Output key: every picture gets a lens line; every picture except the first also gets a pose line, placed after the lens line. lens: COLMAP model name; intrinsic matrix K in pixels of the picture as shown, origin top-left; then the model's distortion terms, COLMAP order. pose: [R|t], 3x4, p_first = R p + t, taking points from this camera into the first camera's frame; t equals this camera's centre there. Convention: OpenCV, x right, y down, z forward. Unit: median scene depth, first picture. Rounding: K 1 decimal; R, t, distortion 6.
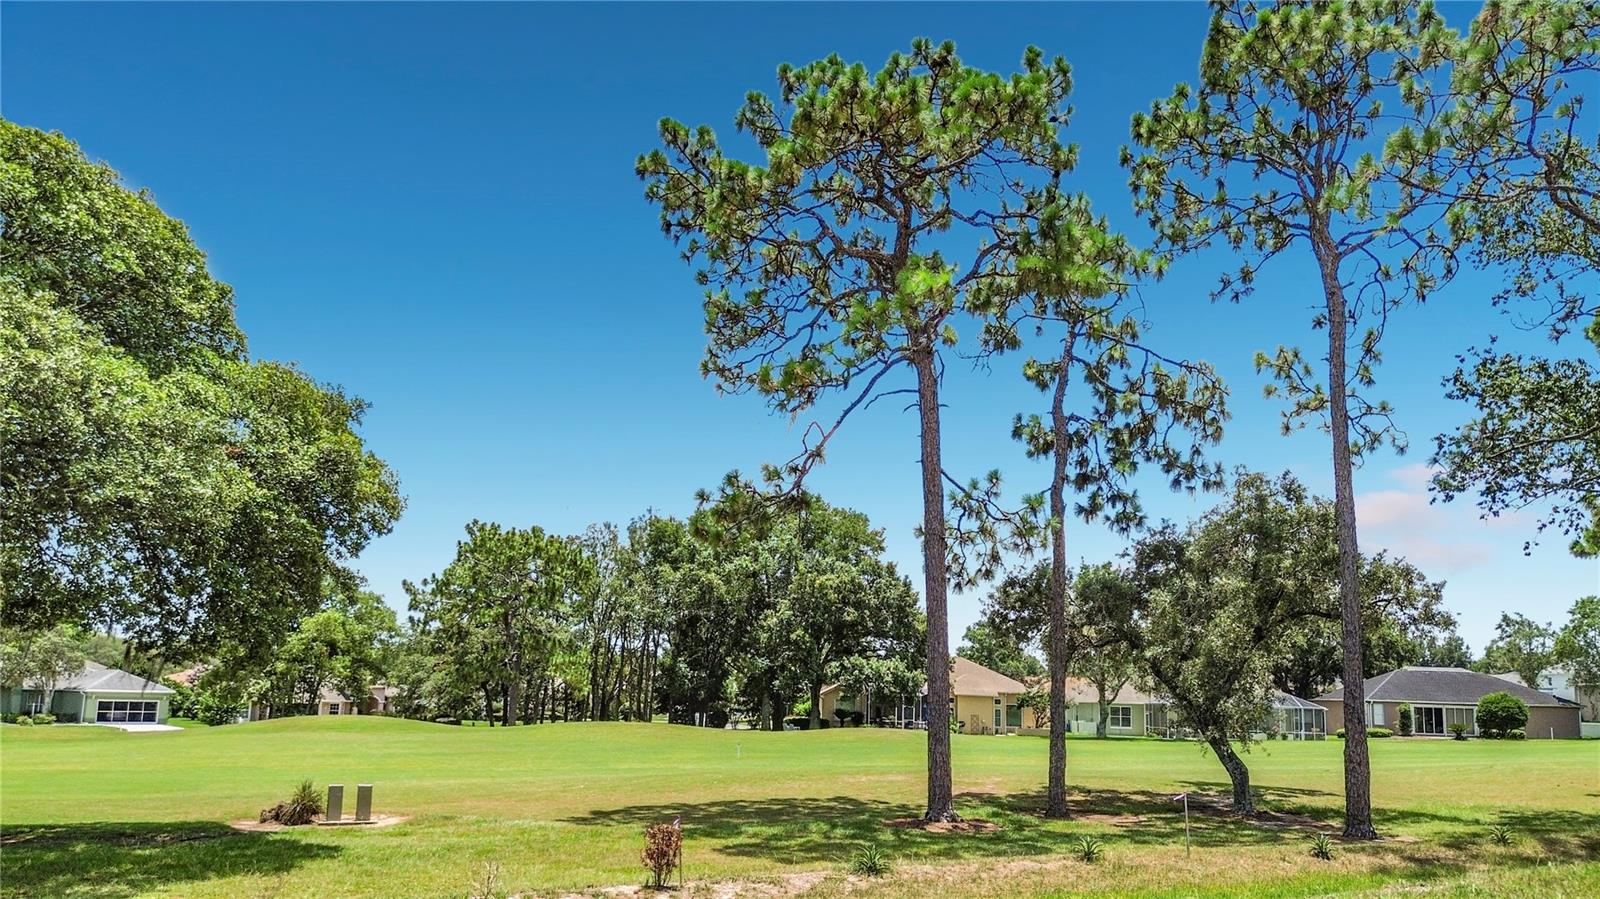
lens RADIAL K [[1190.0, 0, 798.7], [0, 1190.0, 519.3], [0, 0, 1]] dist [0.060519, -0.097796]
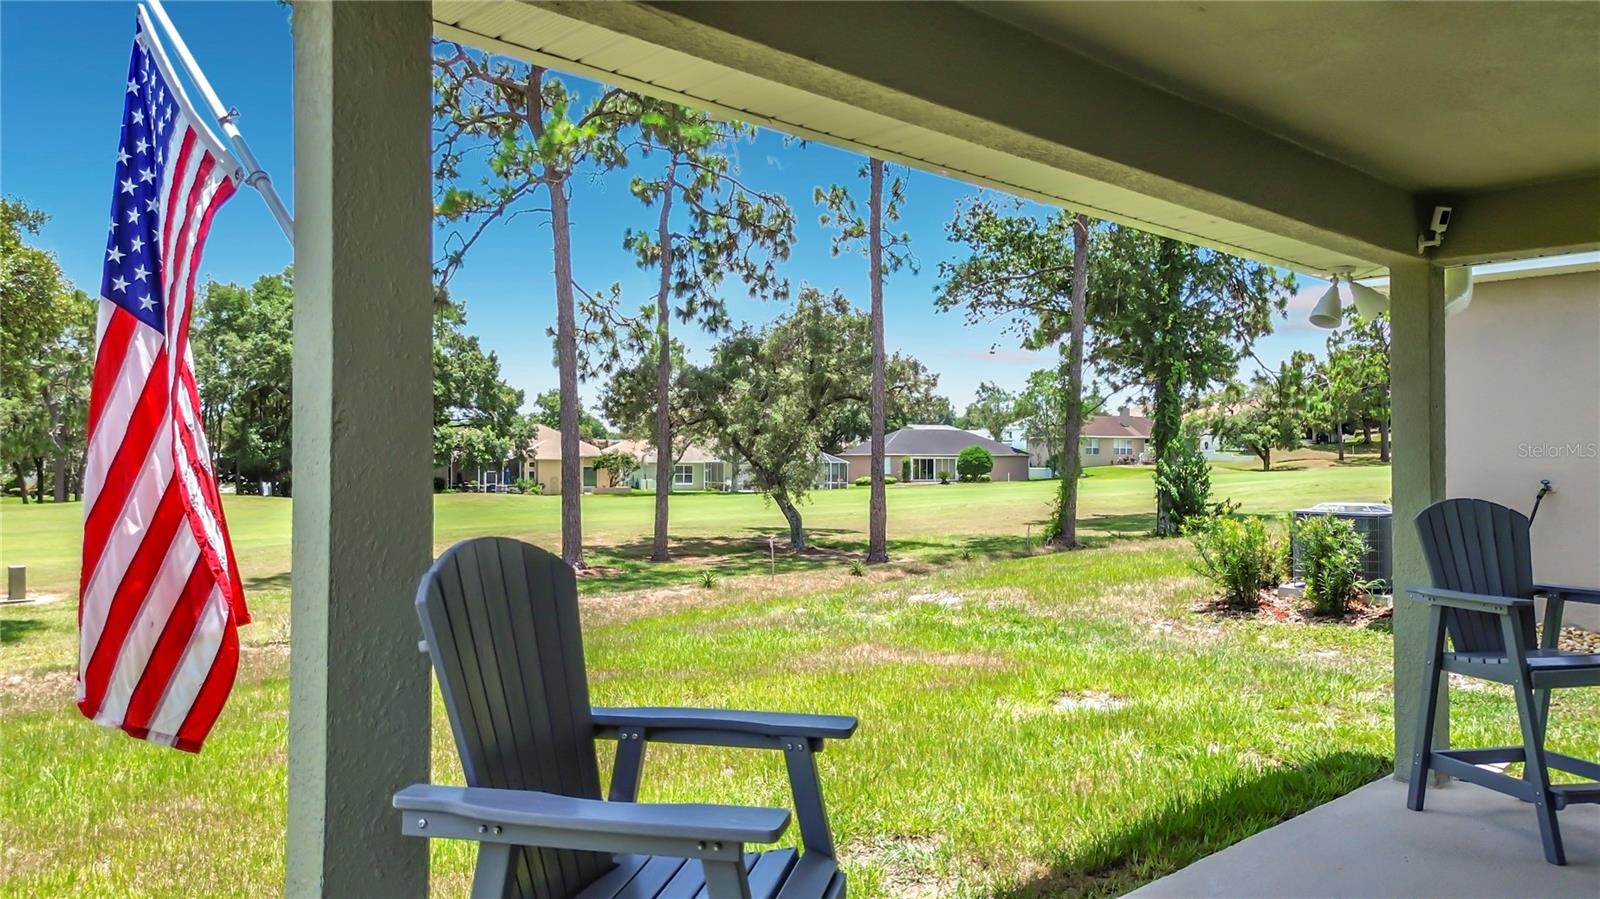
lens RADIAL K [[1118.2, 0, 836.1], [0, 1118.2, 450.3], [0, 0, 1]] dist [0.000442, 0.000237]
pose [[0.920697, -0.019766, 0.389776, -0.062888], [-0.035475, 0.990344, 0.134018, -0.027526], [-0.388662, -0.137217, 0.911106, -0.114974]]
